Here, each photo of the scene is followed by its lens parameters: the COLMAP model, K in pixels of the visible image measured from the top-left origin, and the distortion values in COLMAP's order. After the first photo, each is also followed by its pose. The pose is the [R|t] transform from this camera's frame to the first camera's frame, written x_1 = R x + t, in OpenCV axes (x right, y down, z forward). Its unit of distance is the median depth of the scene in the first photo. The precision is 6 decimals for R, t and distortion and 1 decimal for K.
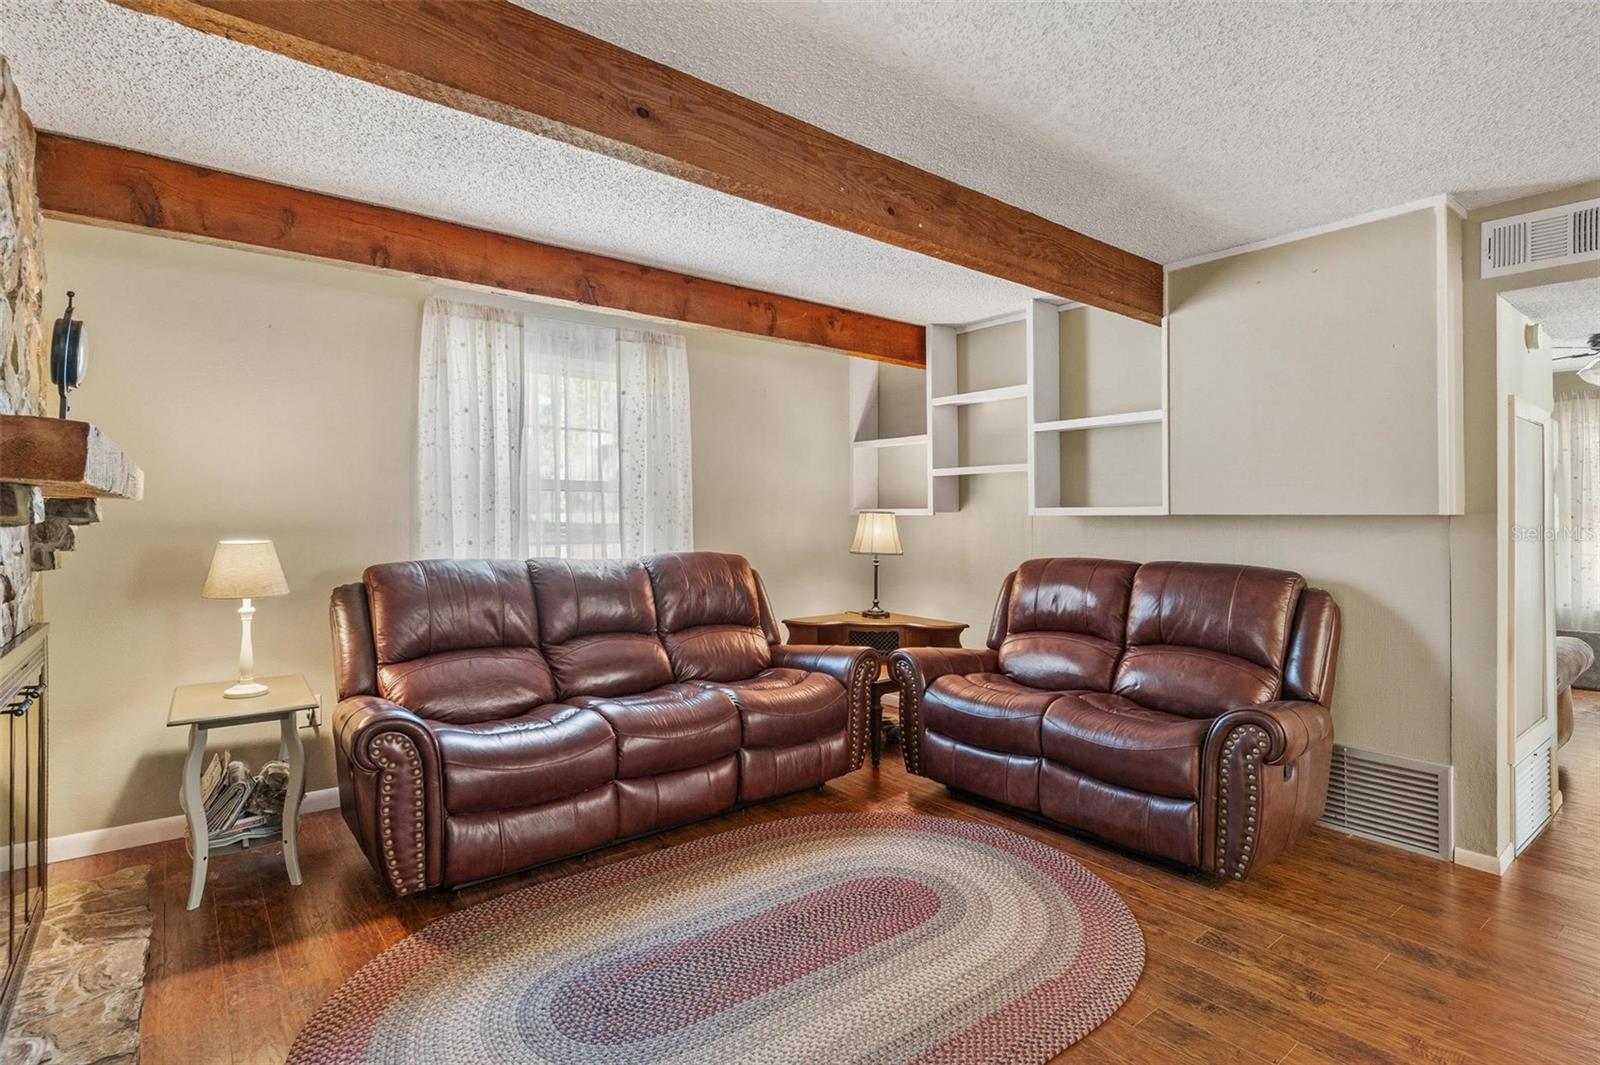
lens RADIAL K [[789.5, 0, 793.6], [0, 789.5, 508.1], [0, 0, 1]] dist [-0.000606, 0.000094]
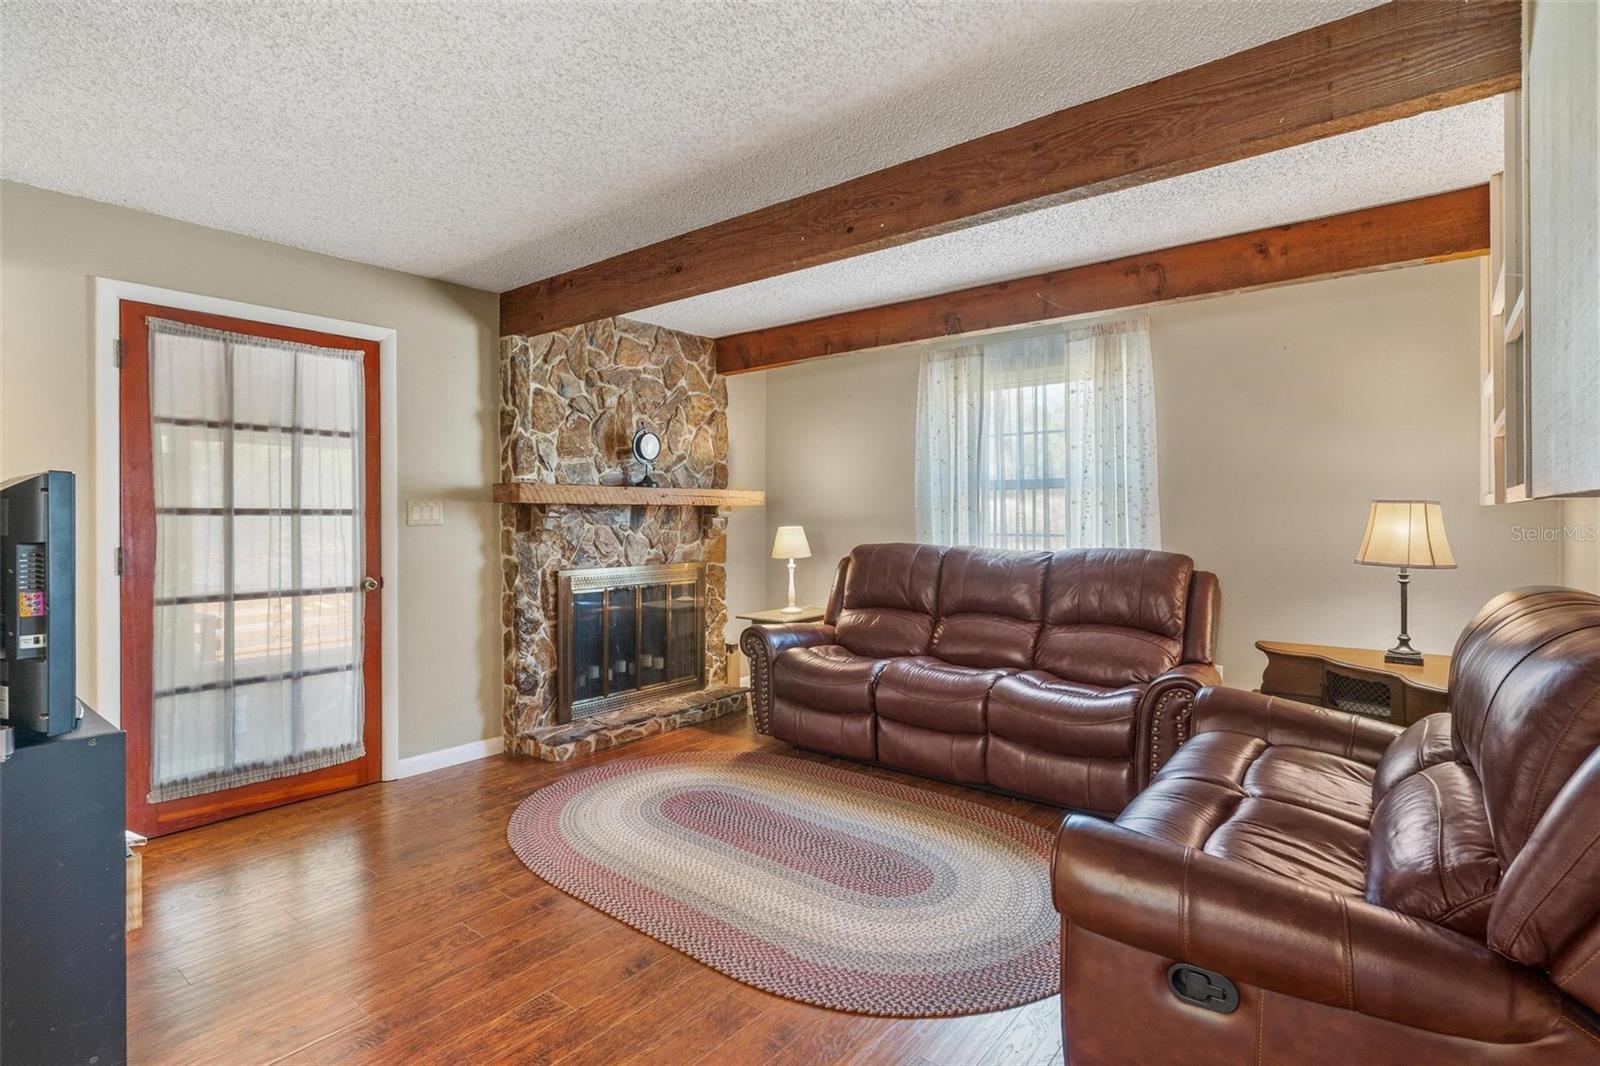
lens RADIAL K [[789.5, 0, 793.6], [0, 789.5, 508.6], [0, 0, 1]] dist [-0.000606, 0.000094]
pose [[0.221261, -0.012631, -0.975133, 0.827786], [0.015179, 0.999840, -0.009507, 0.013453], [0.975097, -0.012698, 0.221417, 0.480192]]
